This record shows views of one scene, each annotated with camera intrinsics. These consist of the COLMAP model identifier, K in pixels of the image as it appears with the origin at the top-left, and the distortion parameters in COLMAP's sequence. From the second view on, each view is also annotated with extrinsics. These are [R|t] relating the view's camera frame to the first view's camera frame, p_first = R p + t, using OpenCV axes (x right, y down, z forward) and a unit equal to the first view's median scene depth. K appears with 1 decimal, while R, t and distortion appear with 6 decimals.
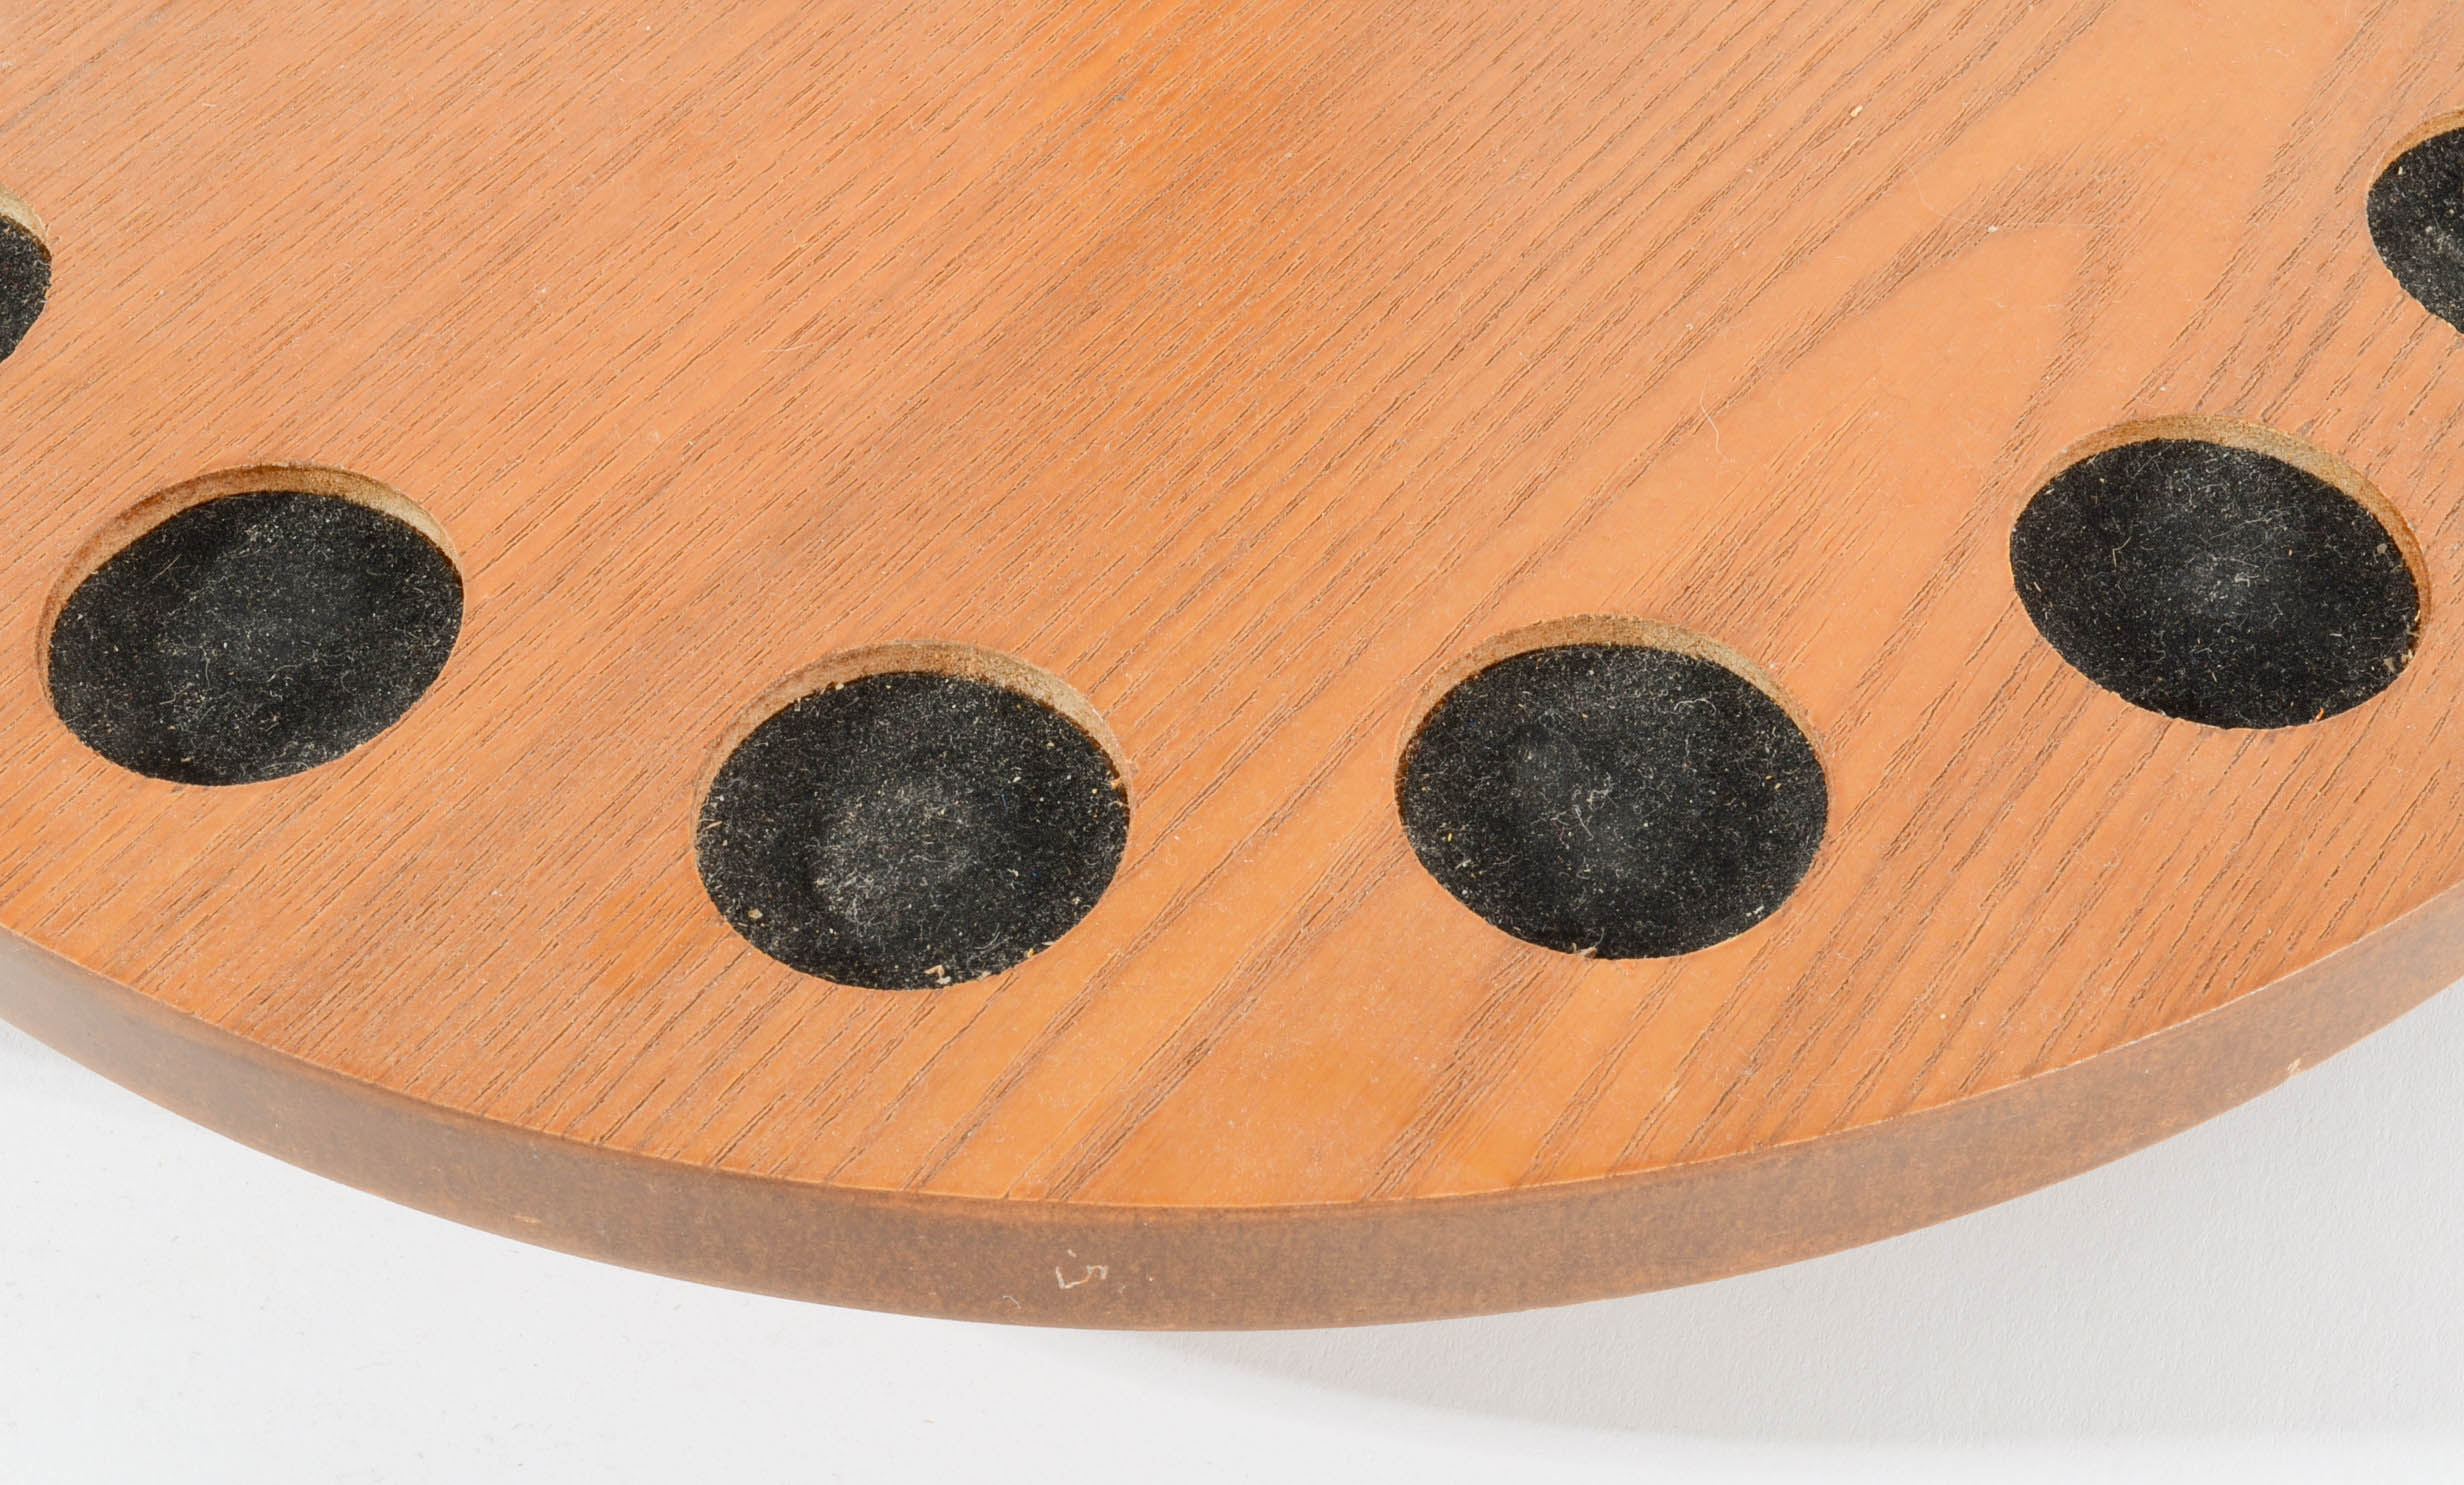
lens RADIAL K [[3830.0, 0, 1232.7], [0, 3830.0, 742.0], [0, 0, 1]] dist [-0.009163, 0.000000]
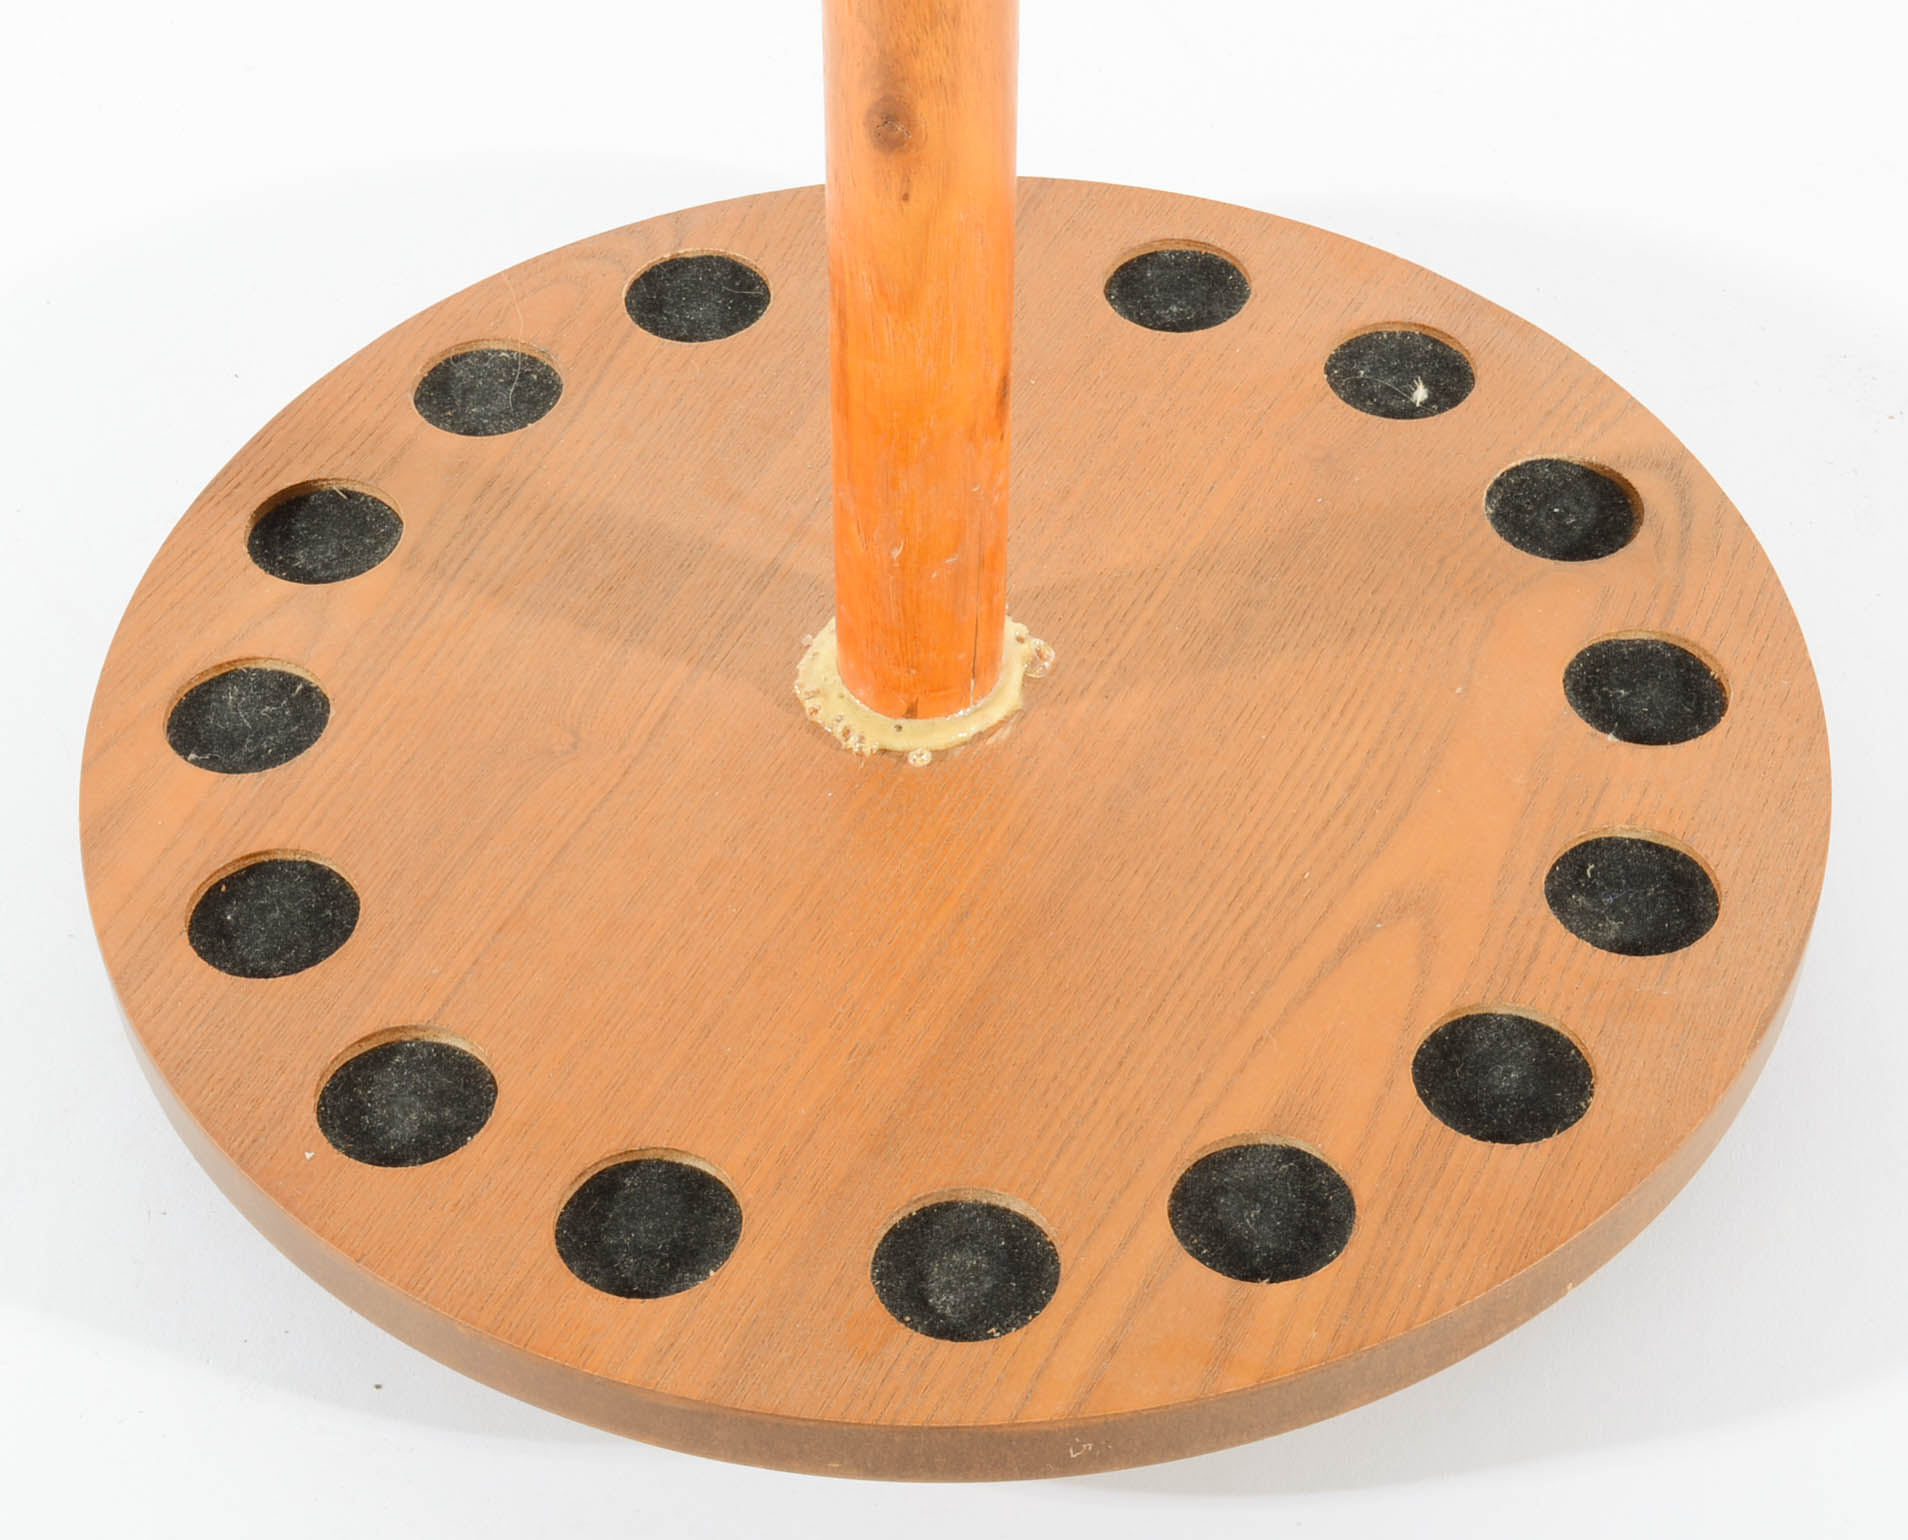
lens RADIAL K [[3277.7, 0, 955.4], [0, 3277.7, 770.2], [0, 0, 1]] dist [-0.004964, 0.000000]
pose [[0.987240, -0.133783, 0.086365, -0.210642], [0.143165, 0.983162, -0.113563, -0.048592], [-0.069718, 0.124479, 0.989770, -0.939022]]
